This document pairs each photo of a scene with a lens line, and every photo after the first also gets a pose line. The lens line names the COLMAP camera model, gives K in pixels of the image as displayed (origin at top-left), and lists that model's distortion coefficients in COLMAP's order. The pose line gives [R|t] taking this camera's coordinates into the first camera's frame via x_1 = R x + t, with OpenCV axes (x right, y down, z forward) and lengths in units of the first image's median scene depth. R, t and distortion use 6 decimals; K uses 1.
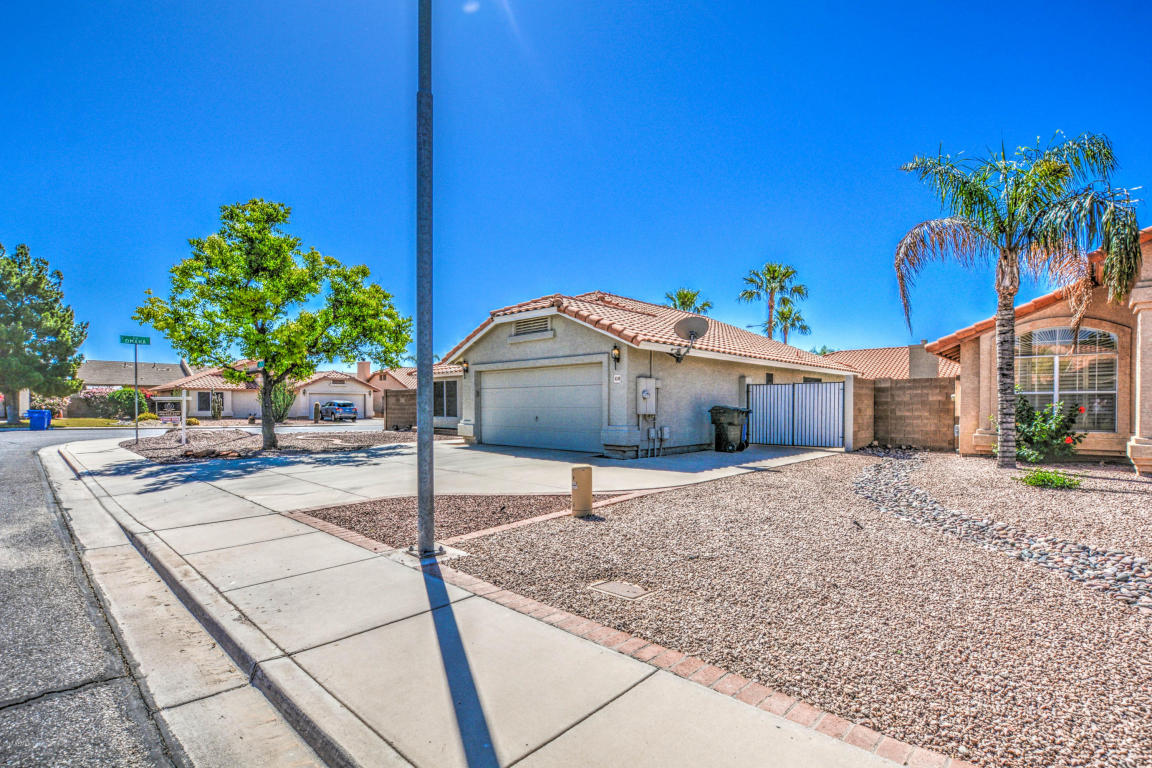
lens RADIAL K [[524.8, 0, 575.6], [0, 524.8, 395.5], [0, 0, 1]] dist [-0.009250, -0.000093]
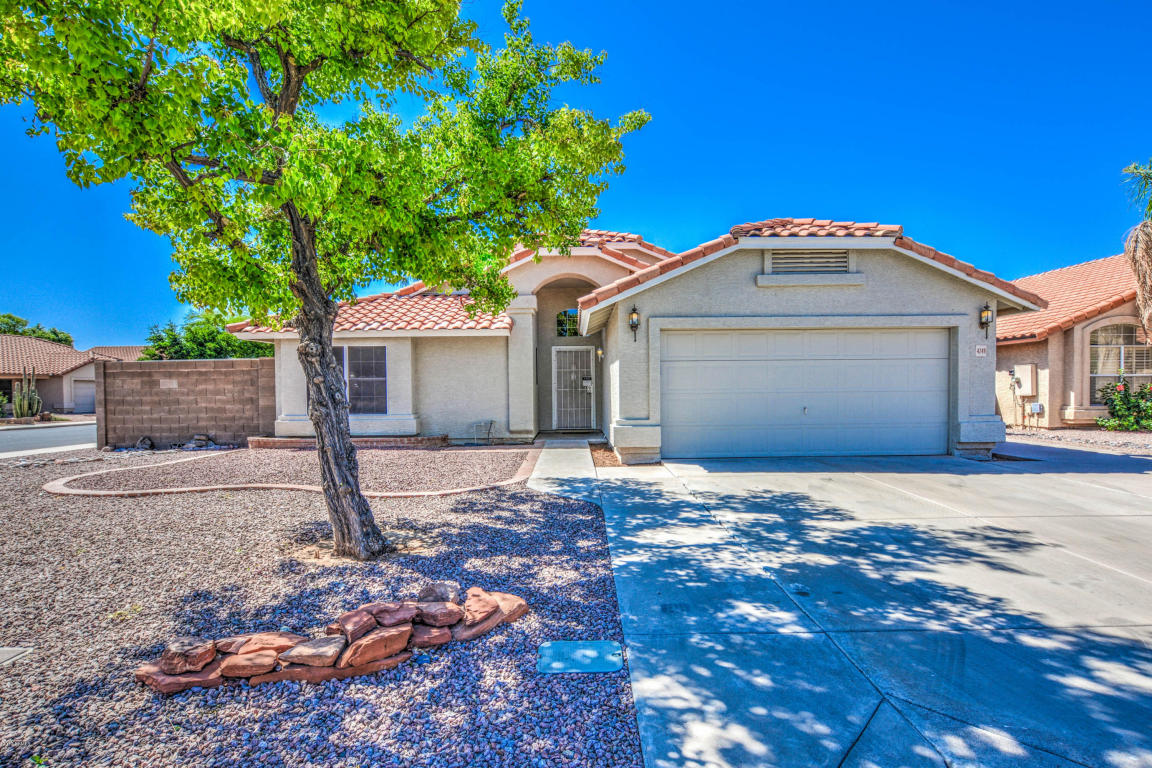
lens RADIAL K [[524.8, 0, 575.6], [0, 524.8, 395.5], [0, 0, 1]] dist [-0.009250, -0.000093]
pose [[0.705896, -0.023237, 0.707934, -0.703209], [-0.000004, 0.999462, 0.032811, 0.006022], [-0.708315, -0.023164, 0.705516, 0.731400]]
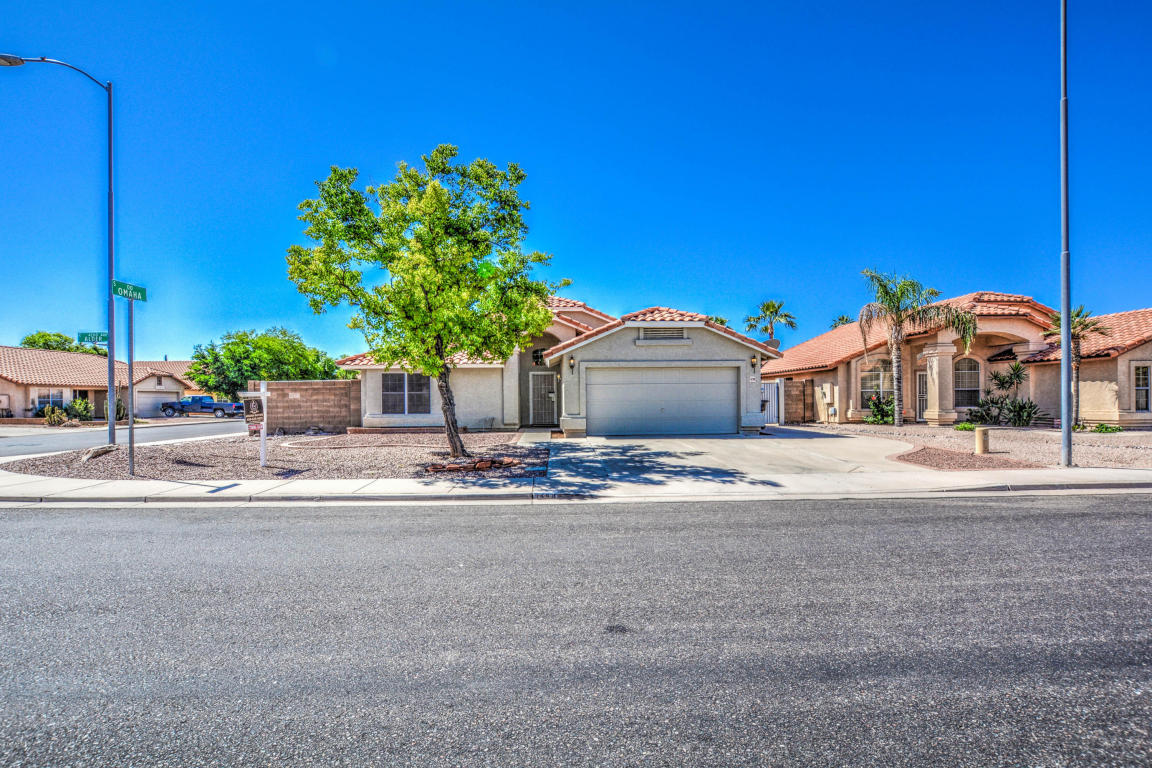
lens RADIAL K [[524.8, 0, 575.6], [0, 524.8, 395.5], [0, 0, 1]] dist [-0.009250, -0.000093]
pose [[0.675667, -0.010508, 0.737132, -1.075473], [-0.001300, 0.999880, 0.015445, -0.006940], [-0.737206, -0.011394, 0.675572, 0.323028]]
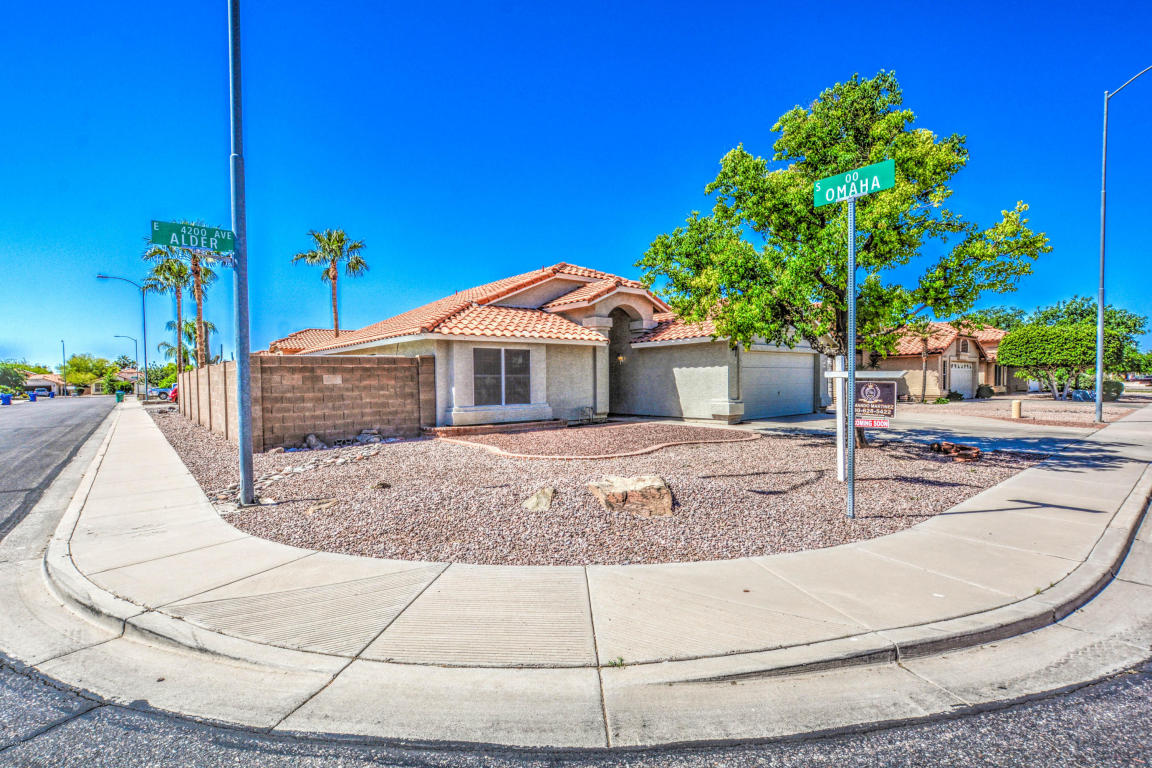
lens RADIAL K [[524.8, 0, 575.6], [0, 524.8, 395.5], [0, 0, 1]] dist [-0.009250, -0.000093]
pose [[0.100206, -0.040539, 0.994141, -1.334750], [-0.010252, 0.999075, 0.041773, 0.001660], [-0.994914, -0.014378, 0.099698, 1.308366]]
